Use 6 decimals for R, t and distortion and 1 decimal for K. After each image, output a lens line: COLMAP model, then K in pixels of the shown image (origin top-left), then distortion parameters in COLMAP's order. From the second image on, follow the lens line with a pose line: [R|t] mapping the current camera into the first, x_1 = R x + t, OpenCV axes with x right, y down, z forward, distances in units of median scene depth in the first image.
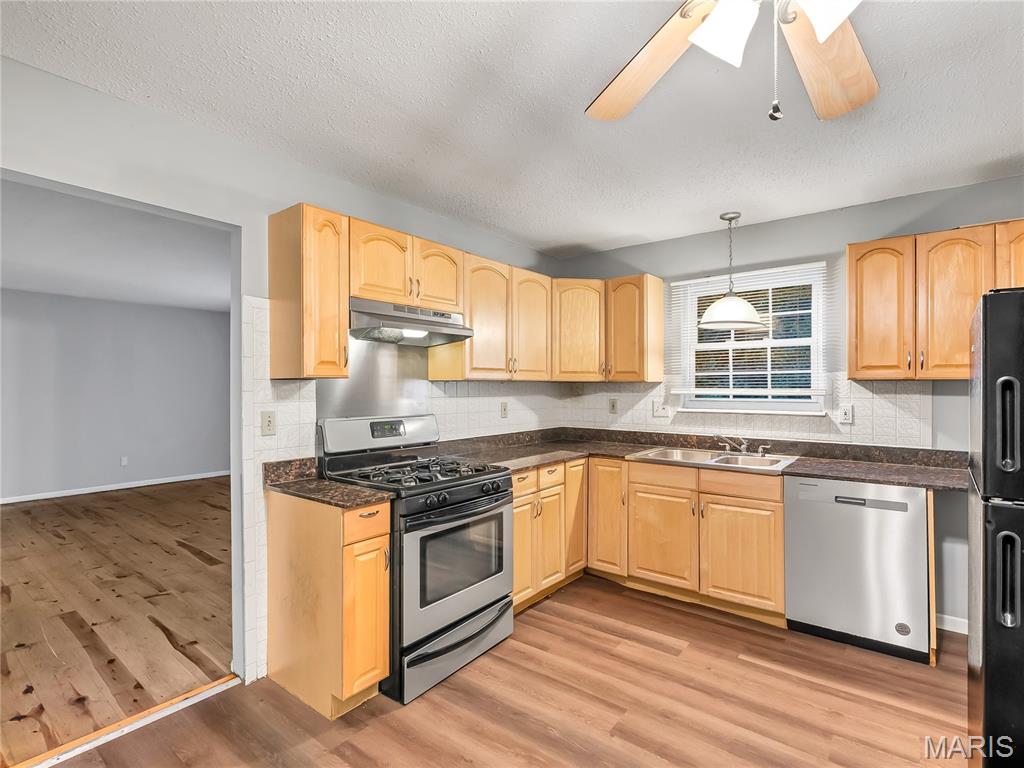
lens RADIAL K [[508.8, 0, 513.9], [0, 508.8, 383.8], [0, 0, 1]] dist [-0.005303, -0.000003]
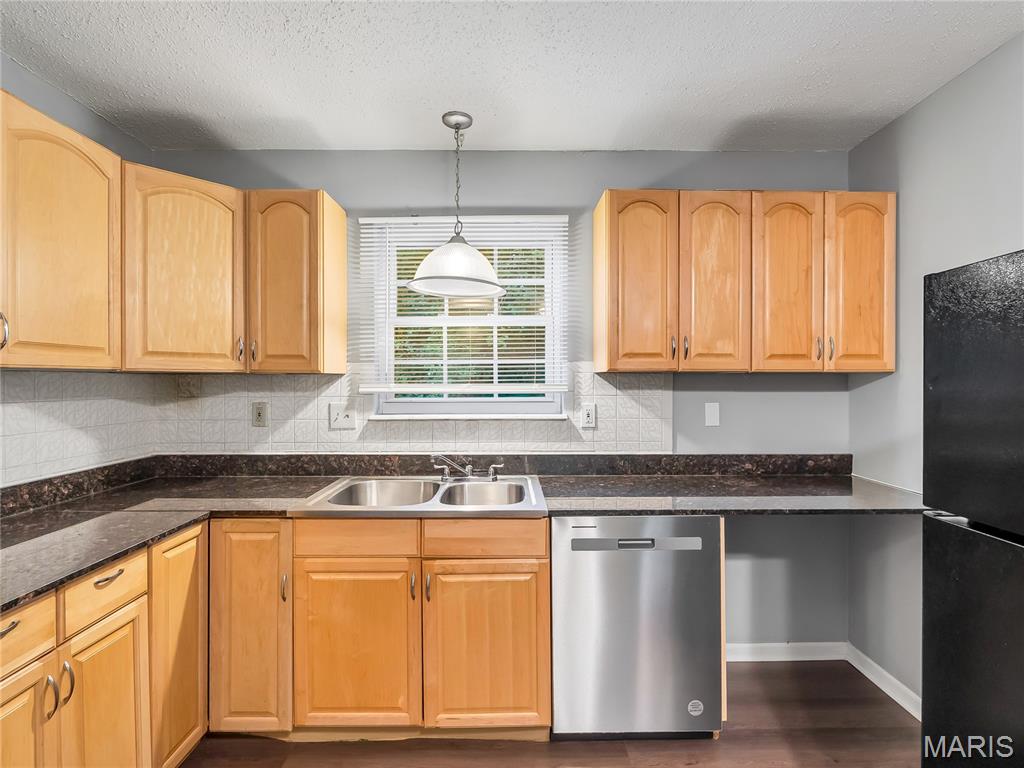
lens RADIAL K [[508.8, 0, 513.9], [0, 508.8, 383.8], [0, 0, 1]] dist [-0.005303, -0.000003]
pose [[0.784313, -0.004345, 0.620350, 0.071266], [-0.000728, 0.999968, 0.007925, 0.003681], [-0.620365, -0.006668, 0.784285, 0.414305]]
